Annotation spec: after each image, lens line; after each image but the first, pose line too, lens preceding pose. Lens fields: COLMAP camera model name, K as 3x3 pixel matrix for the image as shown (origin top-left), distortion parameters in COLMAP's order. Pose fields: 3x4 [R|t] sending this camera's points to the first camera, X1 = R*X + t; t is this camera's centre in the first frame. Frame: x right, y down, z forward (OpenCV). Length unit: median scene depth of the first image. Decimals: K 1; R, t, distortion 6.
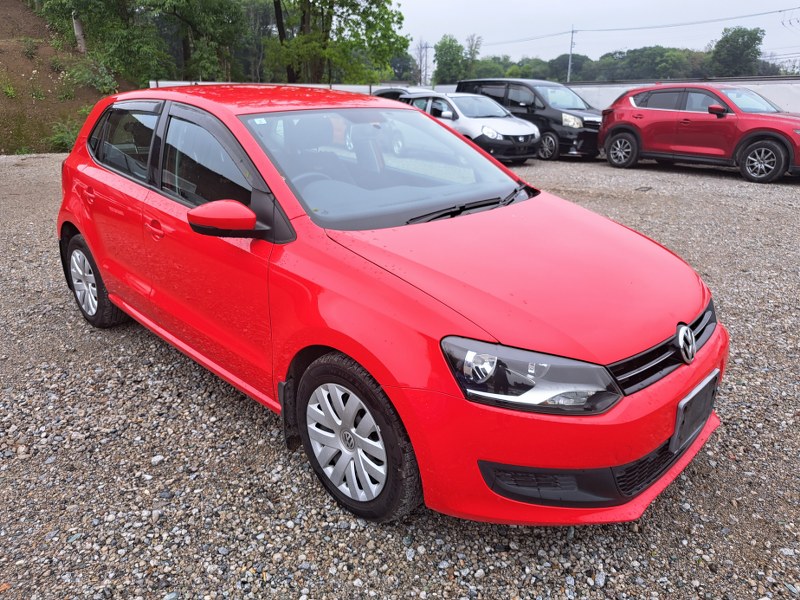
lens RADIAL K [[579.2, 0, 400.0], [0, 579.2, 300.0], [0, 0, 1]] dist [0.003496, 0.000555]
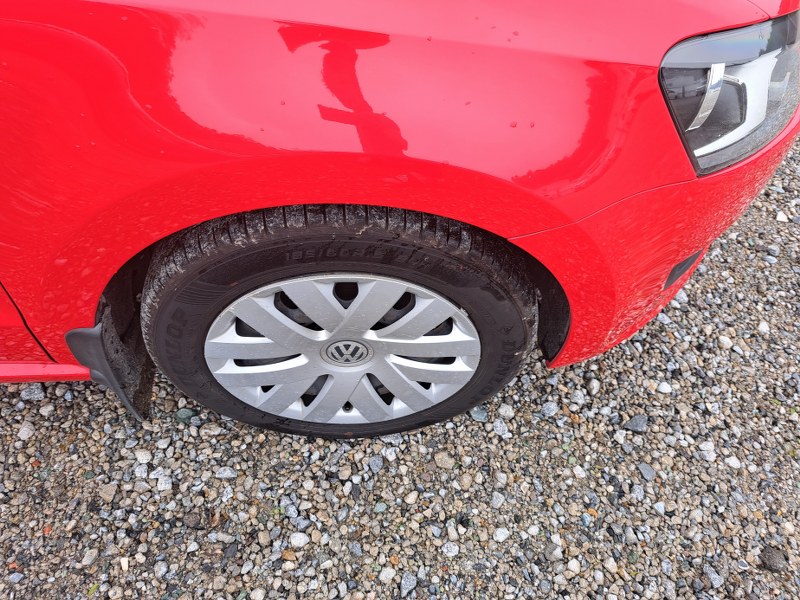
lens RADIAL K [[579.2, 0, 400.0], [0, 579.2, 300.0], [0, 0, 1]] dist [0.003496, 0.000555]
pose [[0.667745, -0.568761, 0.480237, -0.258936], [0.164394, 0.741887, 0.650061, -0.074411], [-0.726010, -0.355127, 0.588892, 0.734308]]
